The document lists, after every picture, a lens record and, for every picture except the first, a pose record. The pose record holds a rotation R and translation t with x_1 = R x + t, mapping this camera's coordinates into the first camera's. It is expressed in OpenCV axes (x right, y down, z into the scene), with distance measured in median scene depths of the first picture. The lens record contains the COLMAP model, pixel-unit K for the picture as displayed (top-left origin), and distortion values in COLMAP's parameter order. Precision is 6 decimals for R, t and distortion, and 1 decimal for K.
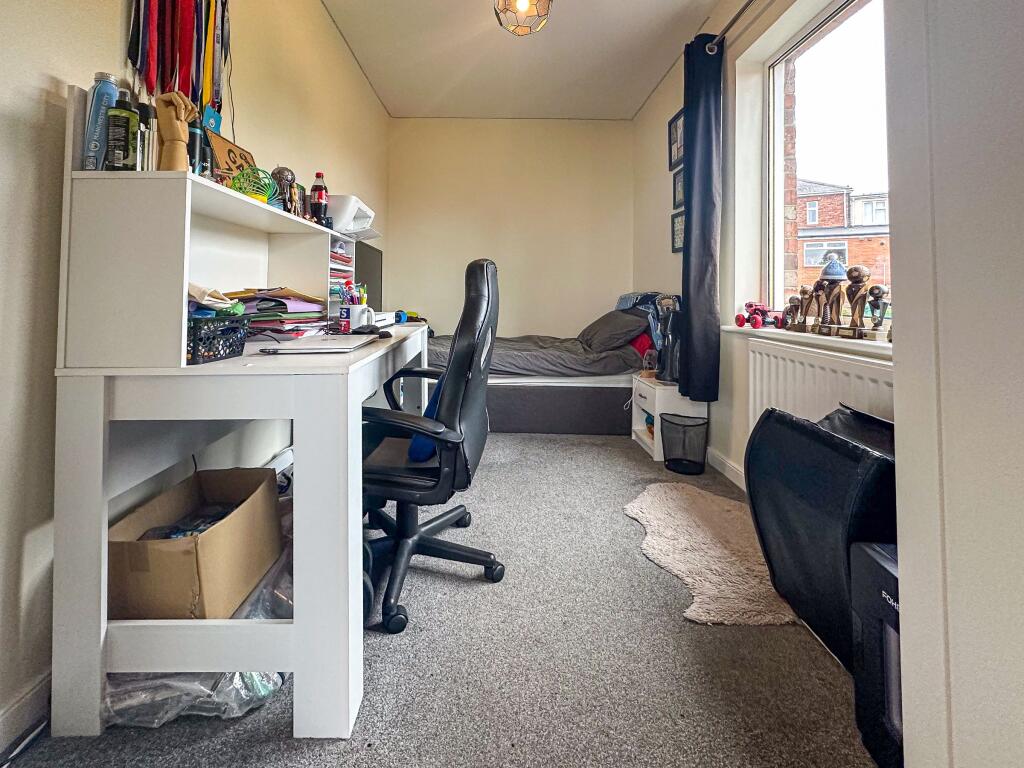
lens RADIAL K [[476.1, 0, 510.9], [0, 476.1, 342.3], [0, 0, 1]] dist [-0.002089, 0.000037]
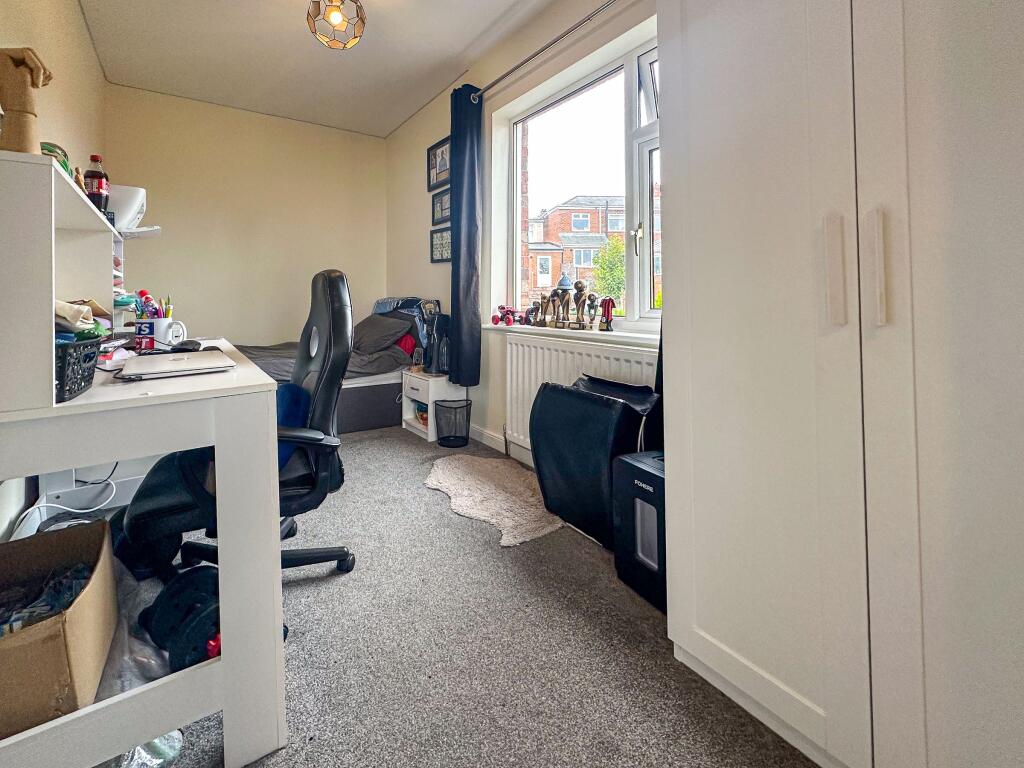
lens RADIAL K [[436.7, 0, 512.5], [0, 436.7, 368.6], [0, 0, 1]] dist [-0.003018, -0.000157]
pose [[0.829912, -0.097103, 0.549380, -0.178498], [0.063381, 0.994771, 0.080080, -0.007869], [-0.554283, -0.031639, 0.831727, -0.011261]]
